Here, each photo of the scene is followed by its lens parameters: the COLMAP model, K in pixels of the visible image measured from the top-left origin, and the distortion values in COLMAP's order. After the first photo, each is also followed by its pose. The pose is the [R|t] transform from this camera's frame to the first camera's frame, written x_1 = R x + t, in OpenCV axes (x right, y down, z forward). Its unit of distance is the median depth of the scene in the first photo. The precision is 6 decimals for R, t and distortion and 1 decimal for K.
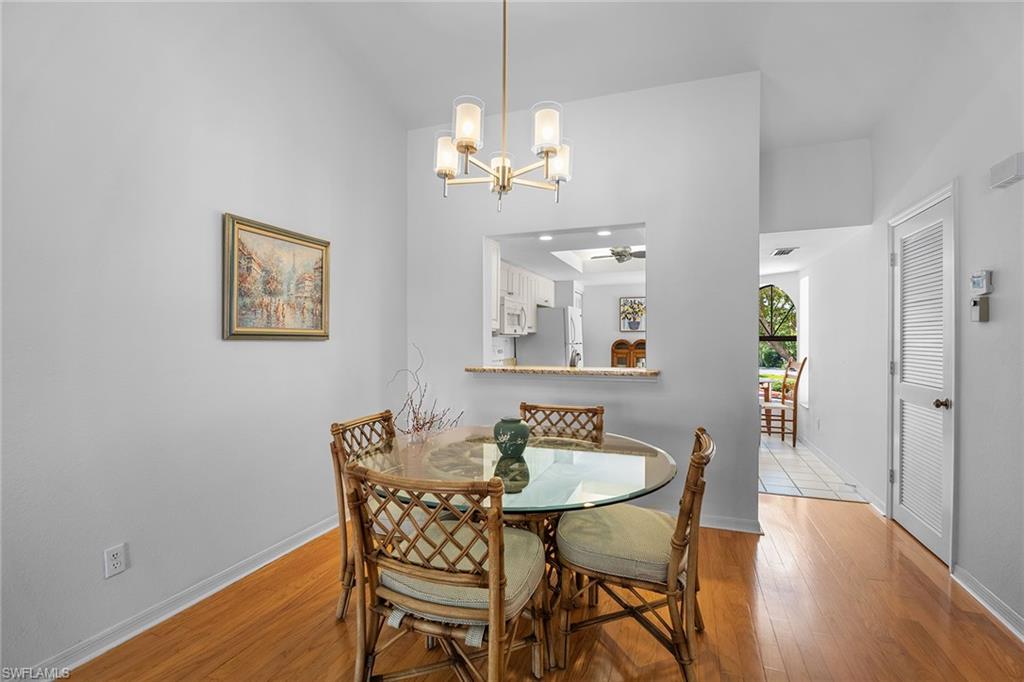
lens RADIAL K [[473.0, 0, 512.0], [0, 473.0, 341.0], [0, 0, 1]] dist [-0.001489, -0.000384]
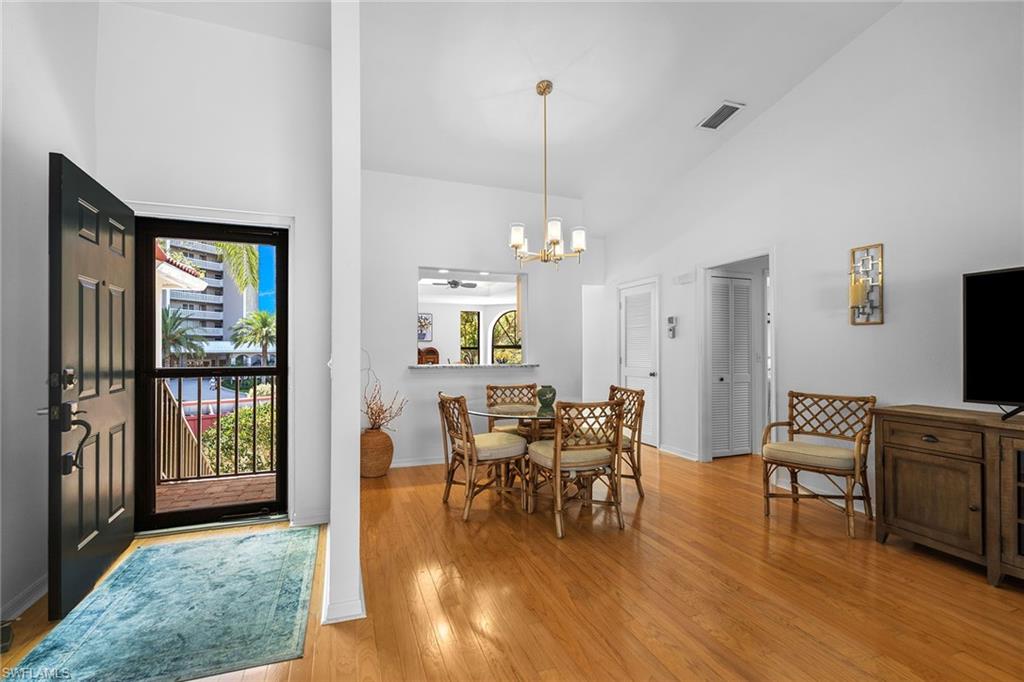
lens RADIAL K [[461.5, 0, 512.0], [0, 461.5, 341.0], [0, 0, 1]] dist [-0.000972, -0.000195]
pose [[0.762521, 0.013411, 0.646824, -0.867412], [0.002237, 0.999724, -0.023366, 0.021995], [-0.646959, 0.019264, 0.762281, -0.197693]]
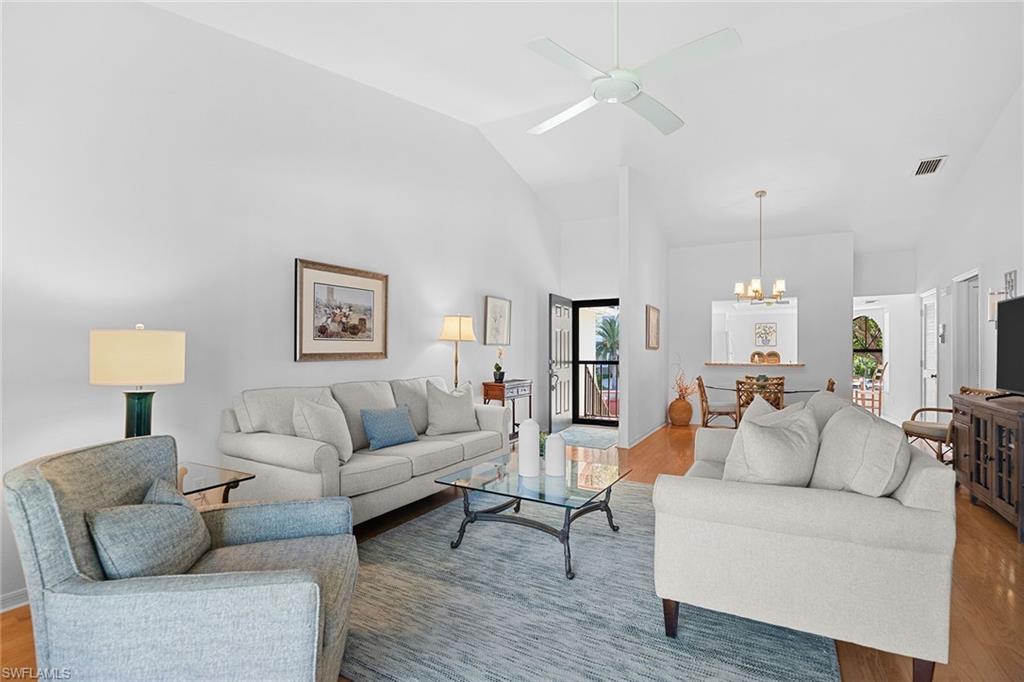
lens RADIAL K [[471.1, 0, 512.0], [0, 471.1, 341.0], [0, 0, 1]] dist [-0.004354, -0.000211]
pose [[0.986724, 0.000165, -0.162409, -0.750829], [-0.004688, 0.999612, -0.027467, 0.023397], [0.162341, 0.027864, 0.986341, -1.546335]]
